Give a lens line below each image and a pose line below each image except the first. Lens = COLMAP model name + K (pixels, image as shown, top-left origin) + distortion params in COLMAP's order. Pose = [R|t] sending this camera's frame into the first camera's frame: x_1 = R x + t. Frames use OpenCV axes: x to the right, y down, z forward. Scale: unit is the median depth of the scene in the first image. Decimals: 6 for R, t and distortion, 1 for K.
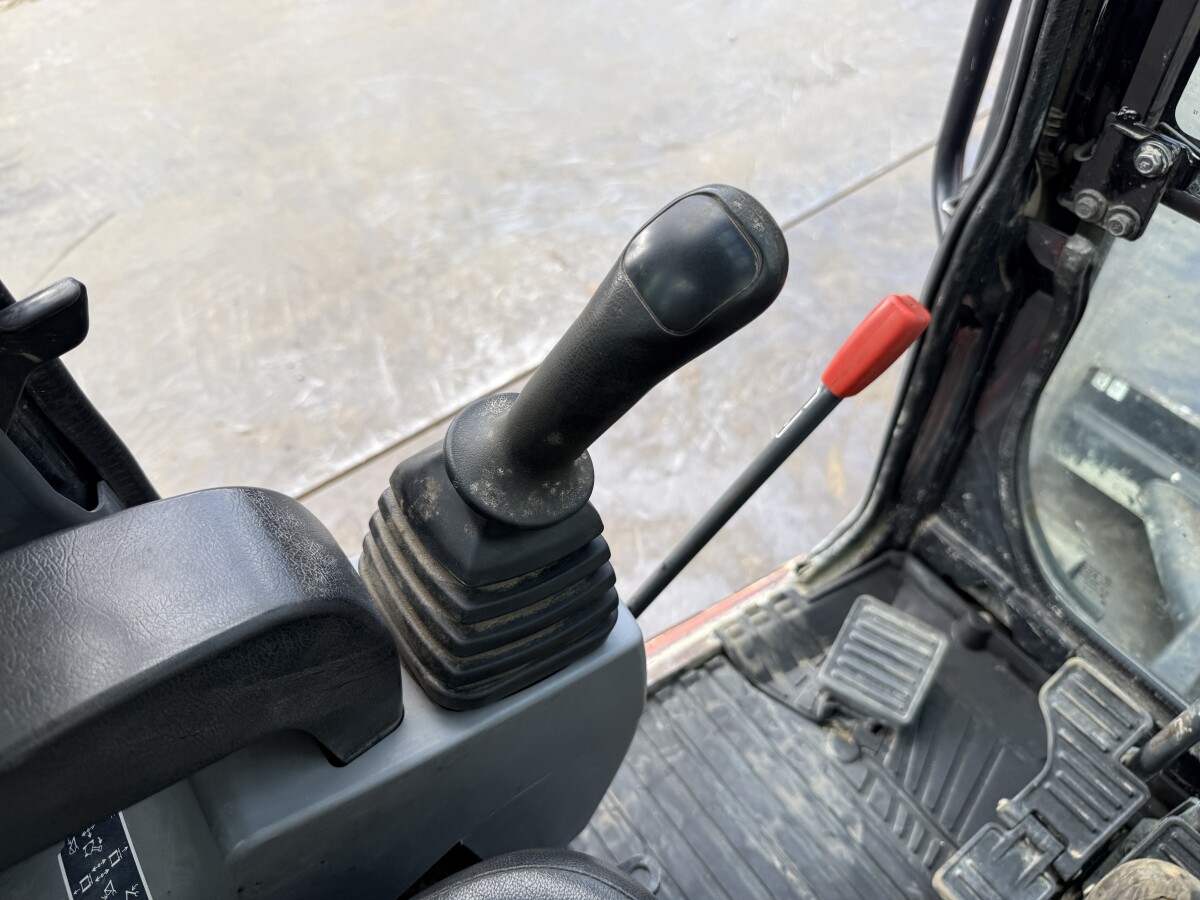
lens RADIAL K [[844.4, 0, 601.0], [0, 844.4, 448.2], [0, 0, 1]] dist [0.050371, -0.084971]
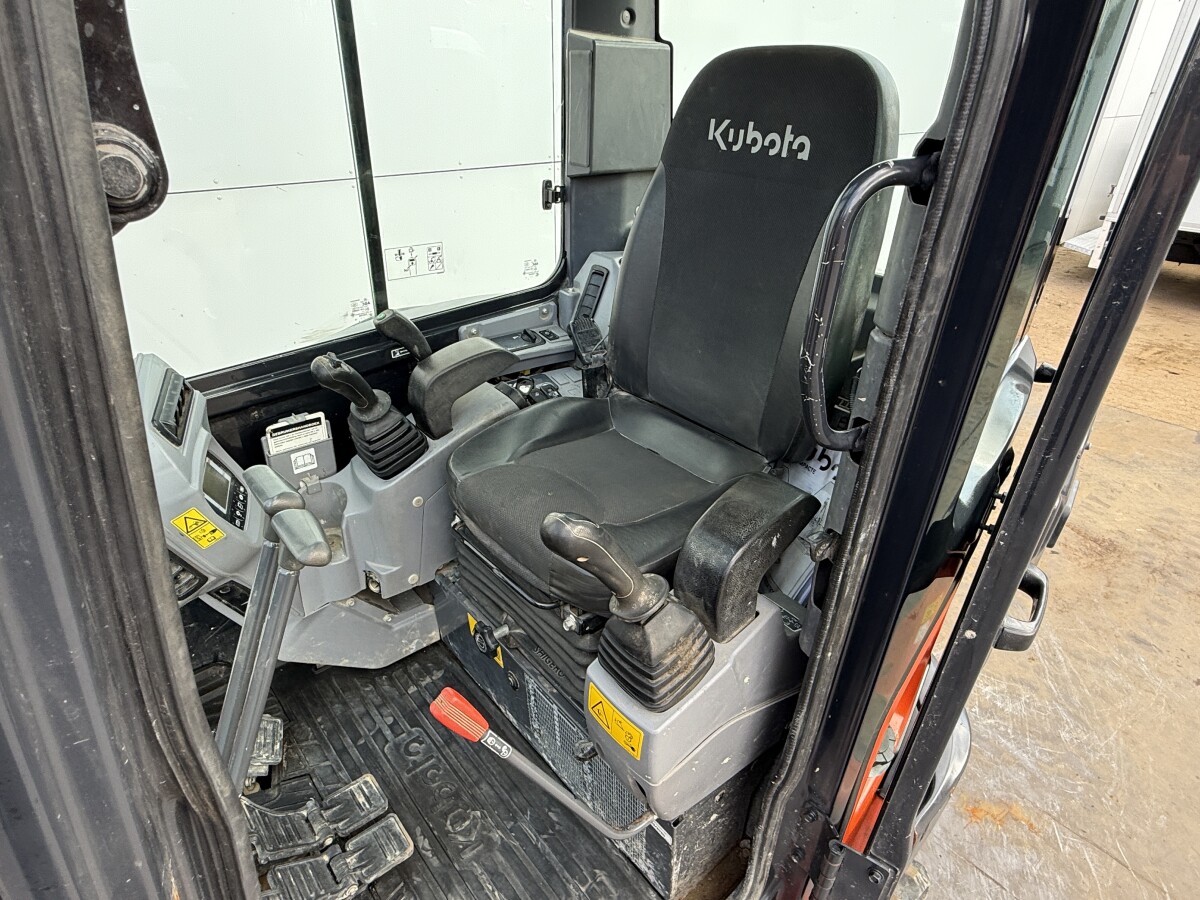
lens RADIAL K [[709.5, 0, 600.0], [0, 709.5, 450.0], [0, 0, 1]] dist [-0.009808, 0.000453]
pose [[-0.996324, 0.054921, -0.065739, 0.055000], [-0.056216, 0.159856, 0.985538, -0.916865], [0.064636, 0.985611, -0.156181, 0.388930]]
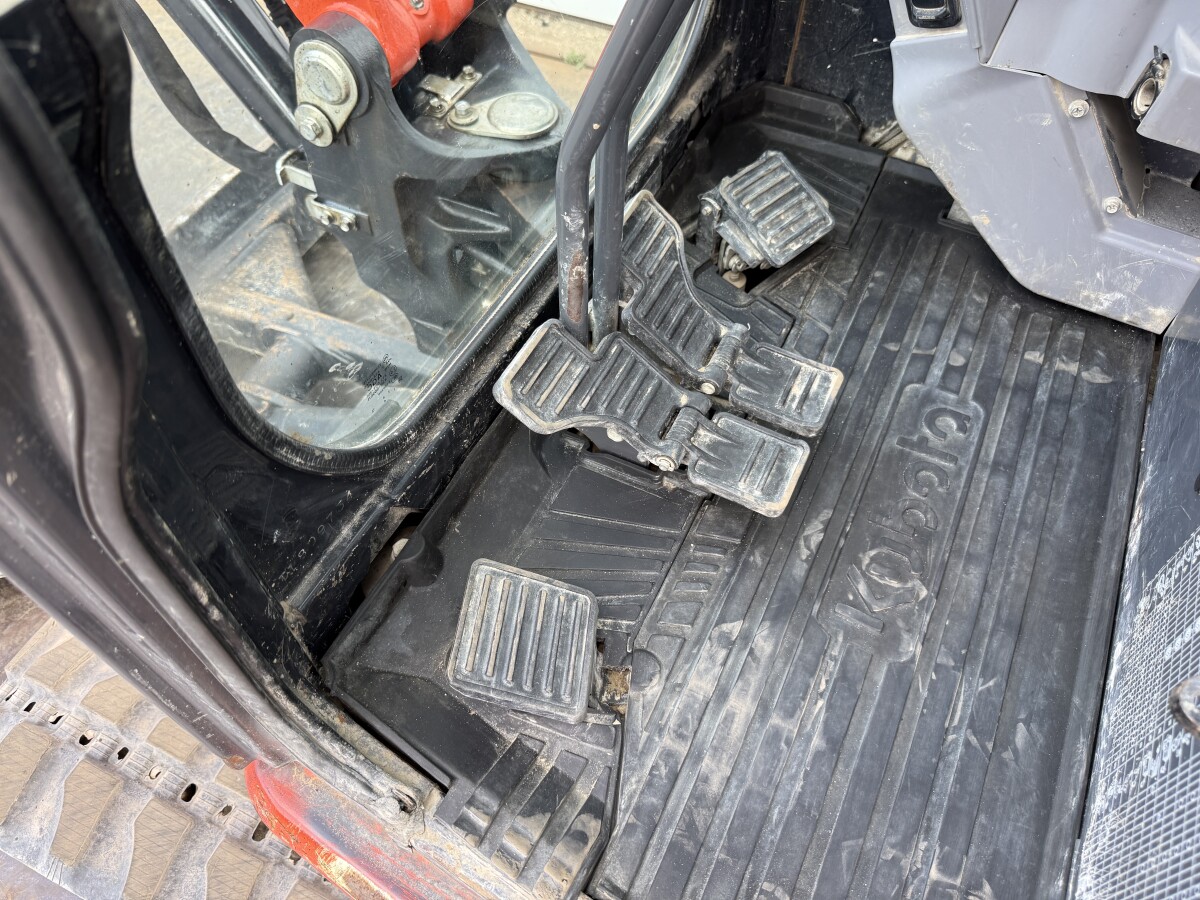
lens RADIAL K [[844.4, 0, 601.0], [0, 844.4, 448.2], [0, 0, 1]] dist [0.050371, -0.084971]
pose [[-0.469000, -0.691512, 0.549408, 0.032078], [0.687347, 0.104850, 0.718721, -0.233111], [-0.554610, 0.714715, 0.426134, 0.584548]]
